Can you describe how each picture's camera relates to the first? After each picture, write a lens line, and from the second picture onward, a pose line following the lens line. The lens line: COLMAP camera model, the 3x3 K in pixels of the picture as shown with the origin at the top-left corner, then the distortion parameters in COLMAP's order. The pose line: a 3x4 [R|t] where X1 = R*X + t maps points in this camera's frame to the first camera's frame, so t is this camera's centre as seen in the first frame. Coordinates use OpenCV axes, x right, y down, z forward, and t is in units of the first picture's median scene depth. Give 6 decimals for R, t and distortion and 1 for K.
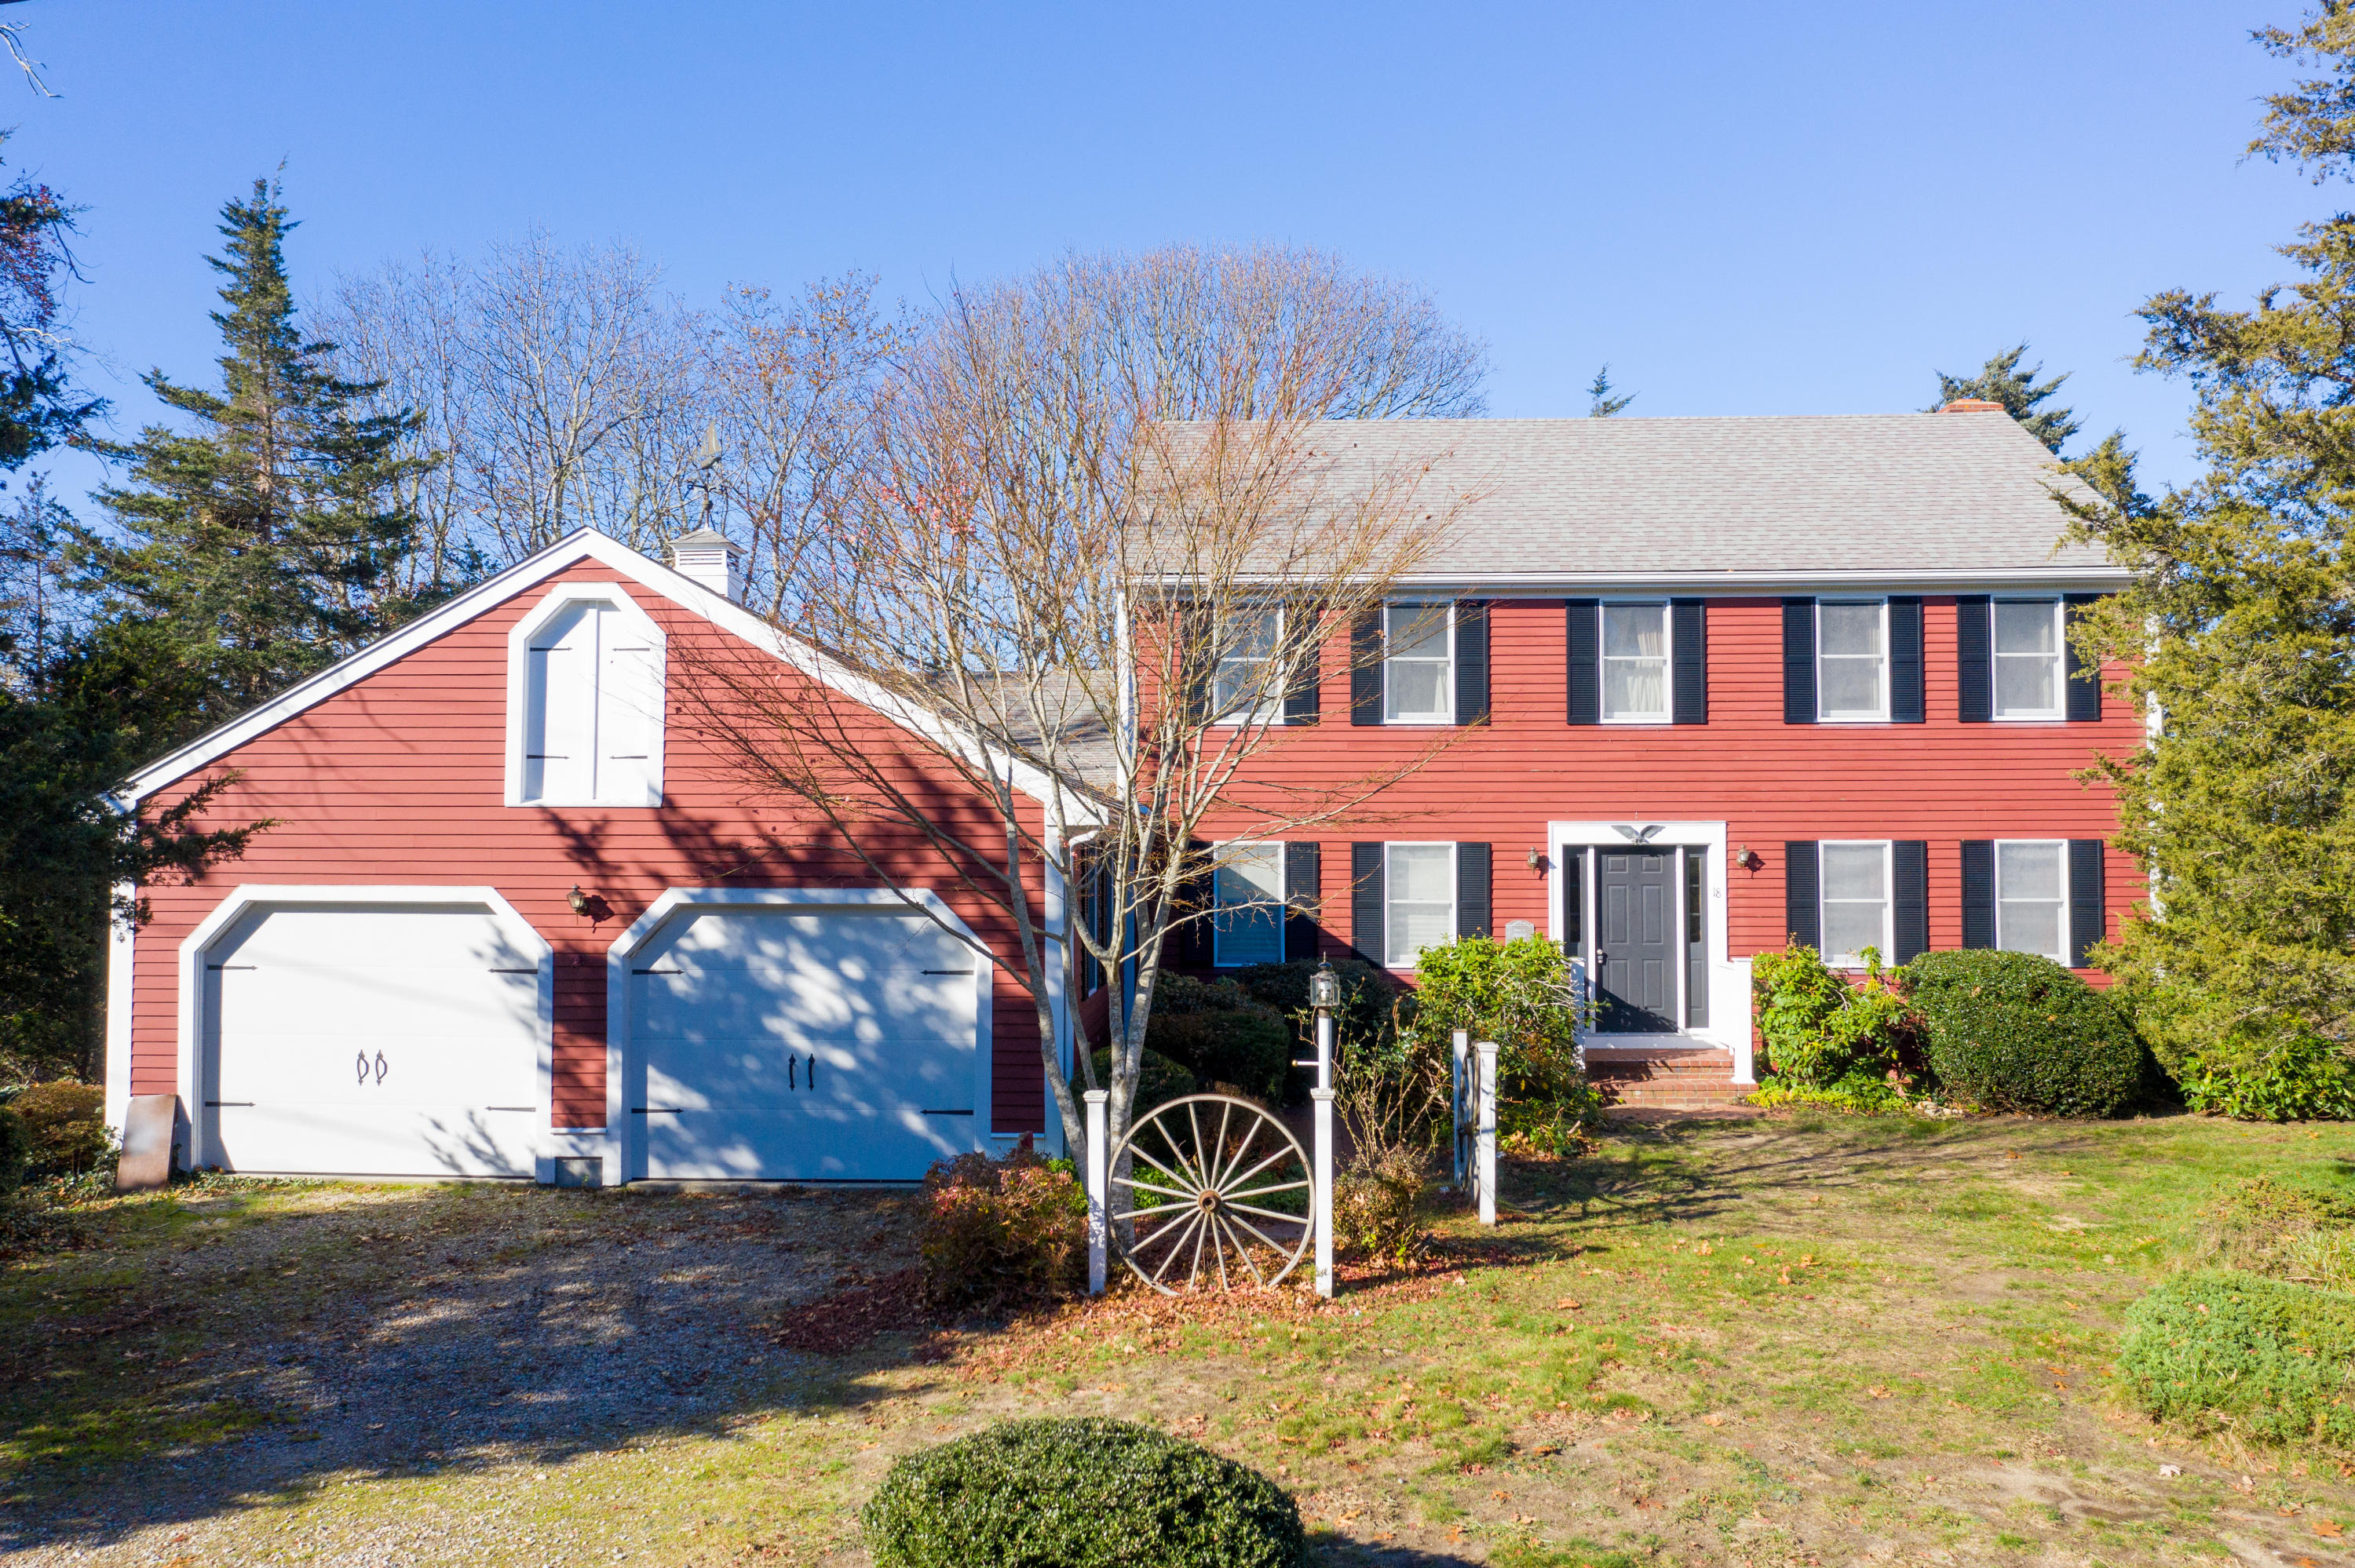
lens RADIAL K [[1925.0, 0, 1169.3], [0, 1925.0, 738.9], [0, 0, 1]] dist [-0.010462, -0.003975]
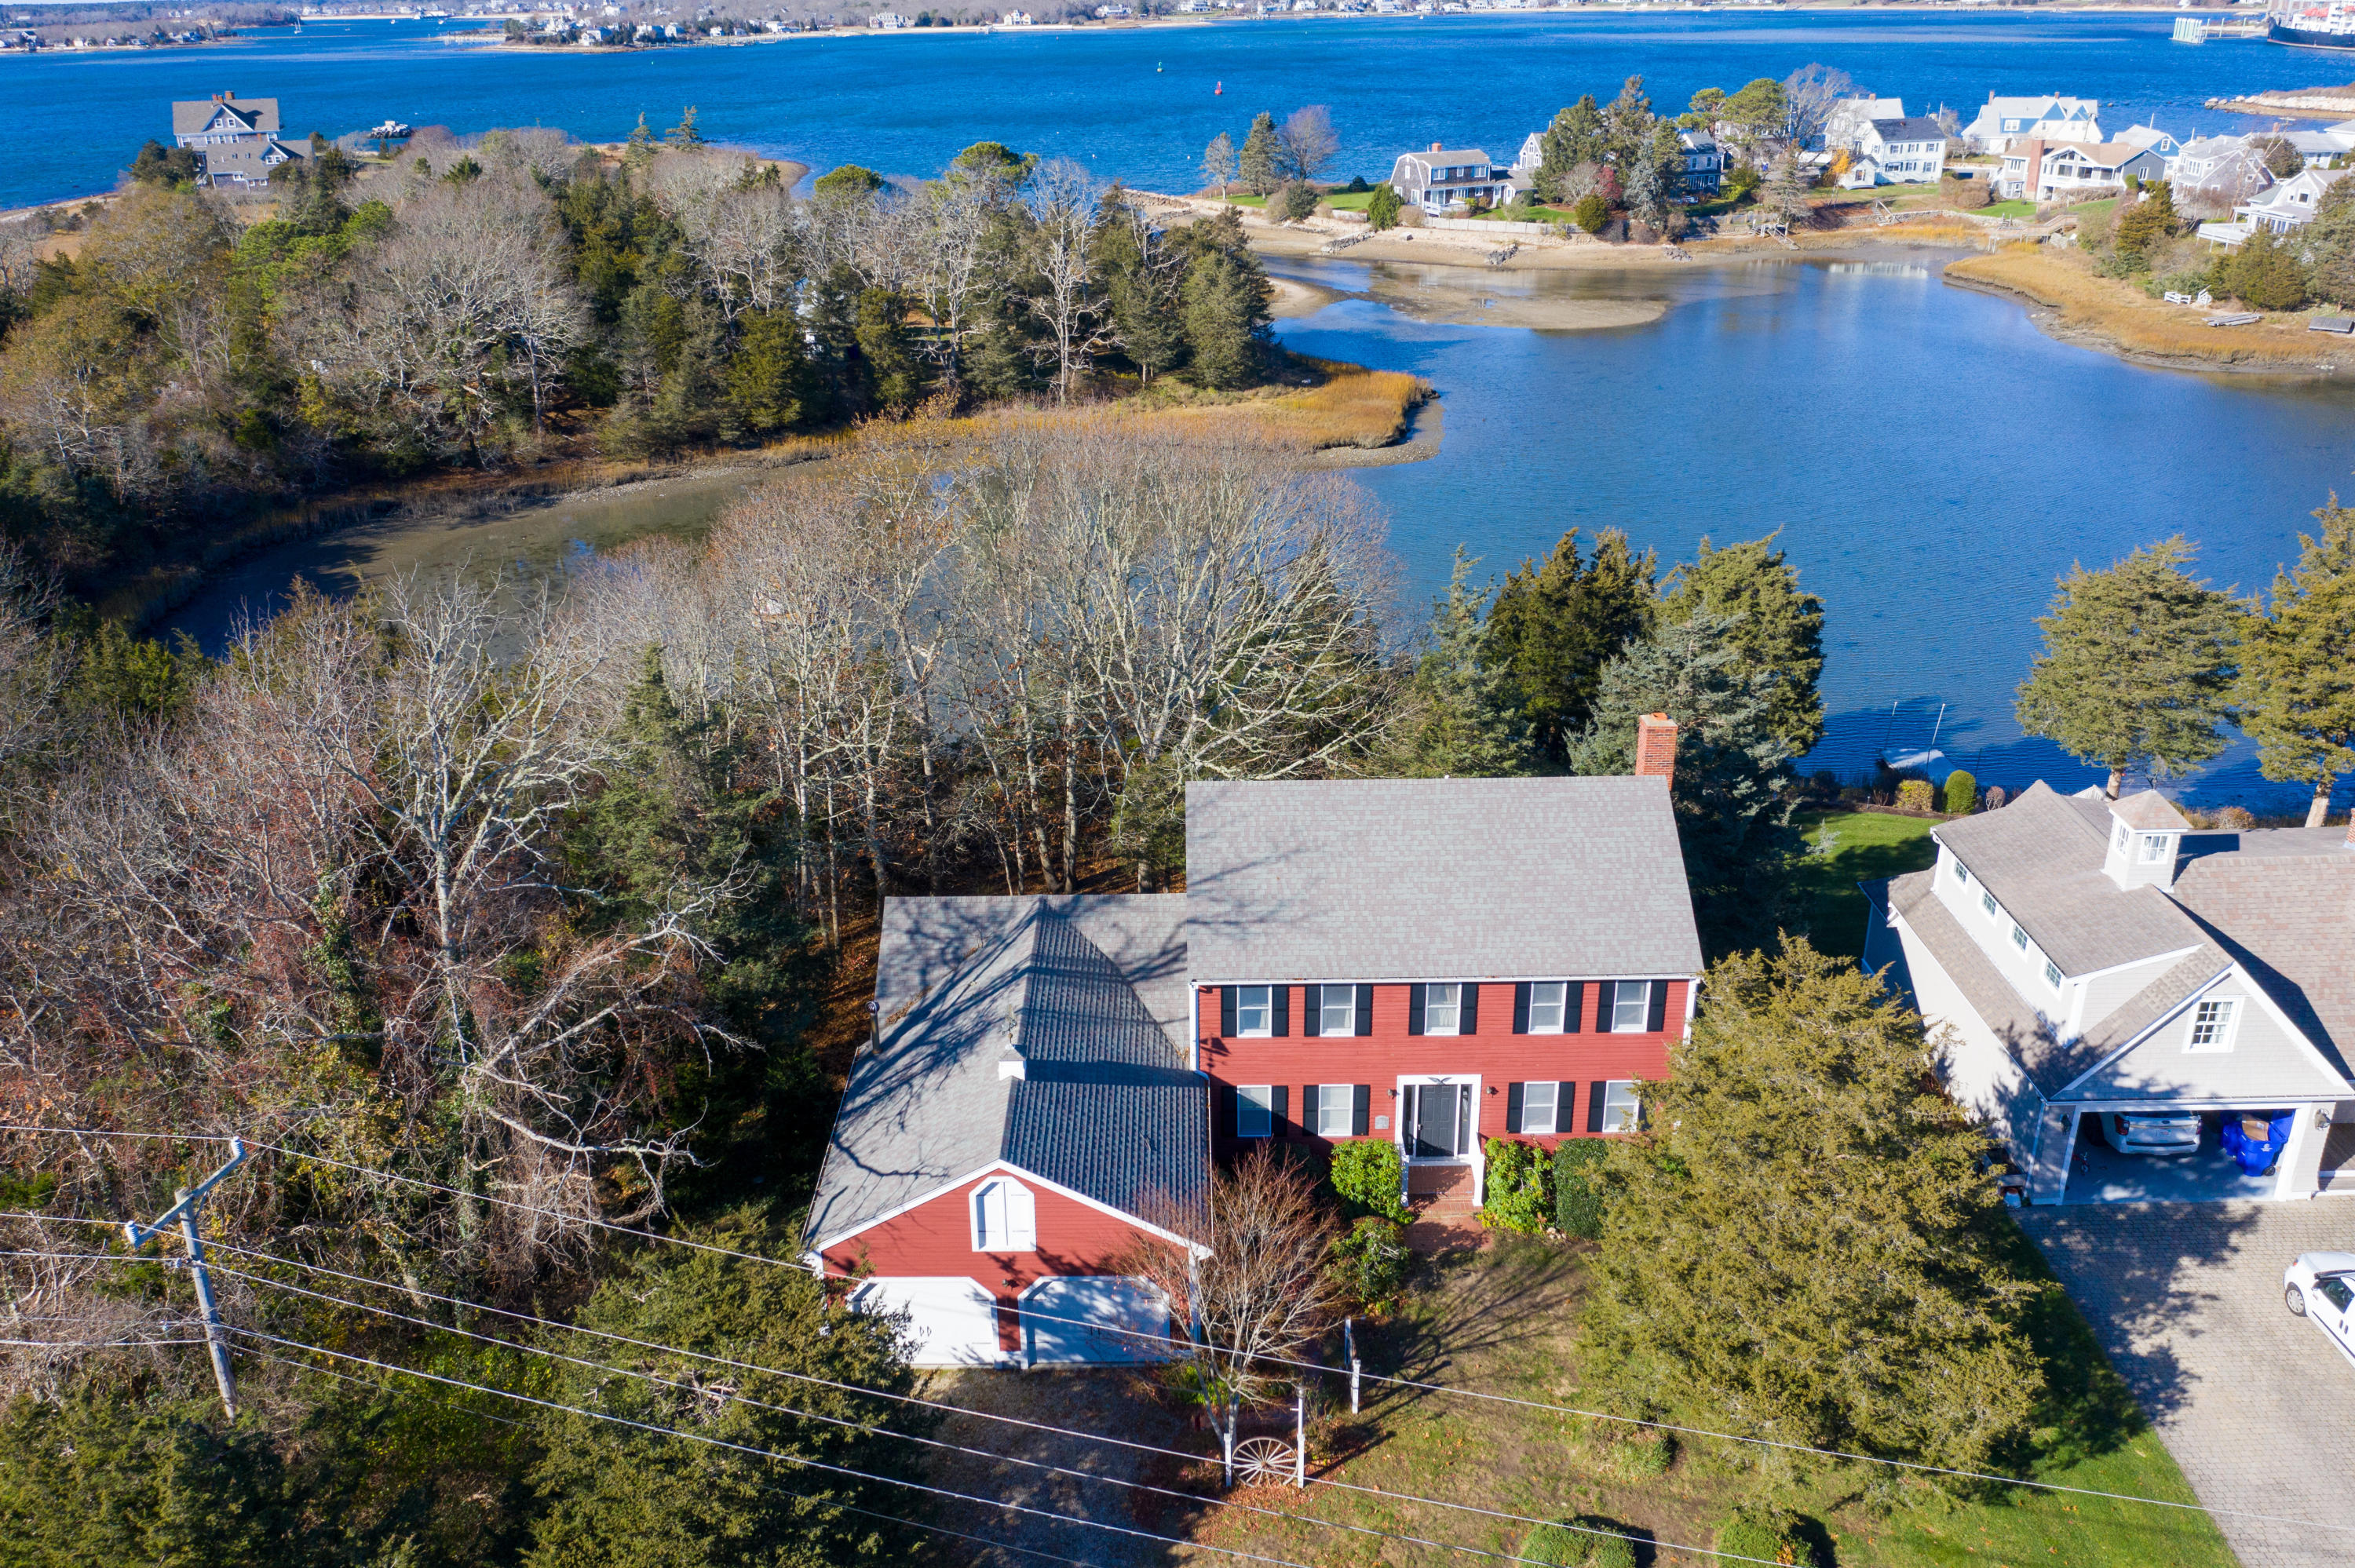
lens RADIAL K [[1894.3, 0, 1167.1], [0, 1894.3, 780.5], [0, 0, 1]] dist [-0.009605, 0.001395]
pose [[0.998870, -0.033808, 0.033403, -0.112048], [0.015448, 0.895635, 0.444522, -1.172359], [-0.044945, -0.443504, 0.895145, -0.694349]]
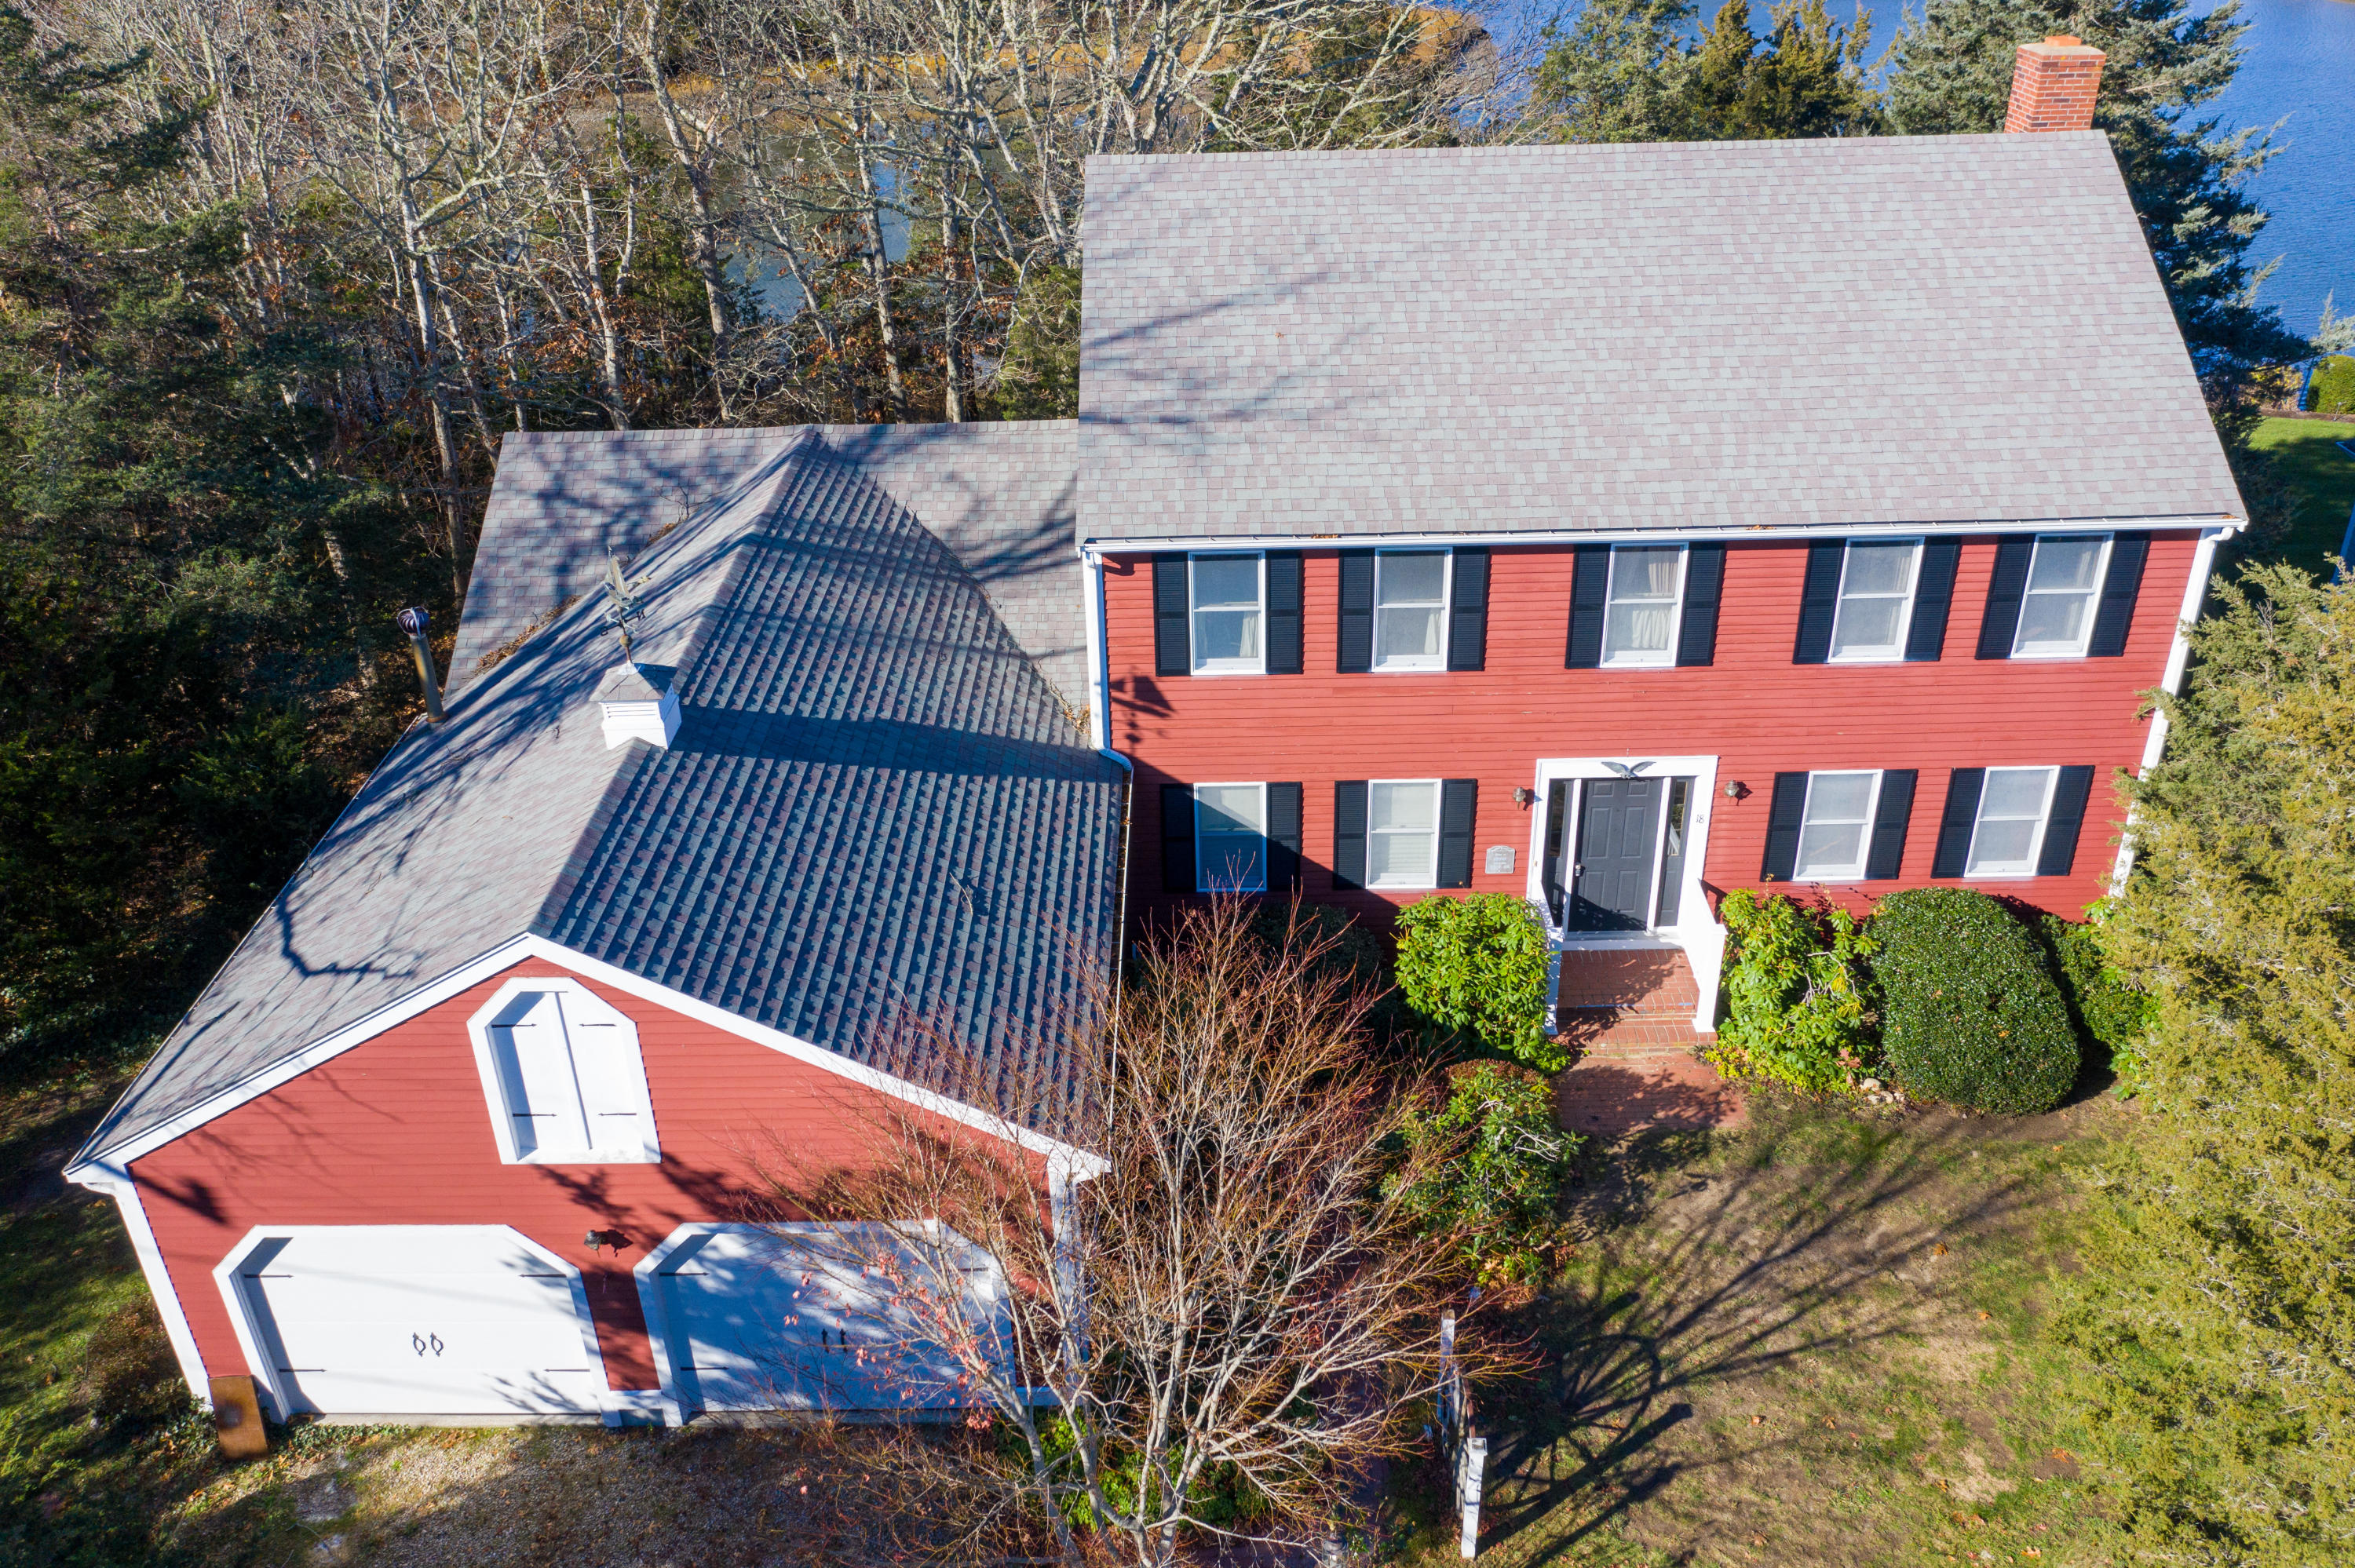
lens RADIAL K [[1894.3, 0, 1167.1], [0, 1894.3, 780.5], [0, 0, 1]] dist [-0.009605, 0.001395]
pose [[0.998850, -0.043755, 0.019595, -0.009445], [0.026510, 0.844631, 0.534692, -0.469201], [-0.039946, -0.533558, 0.844820, 0.192937]]
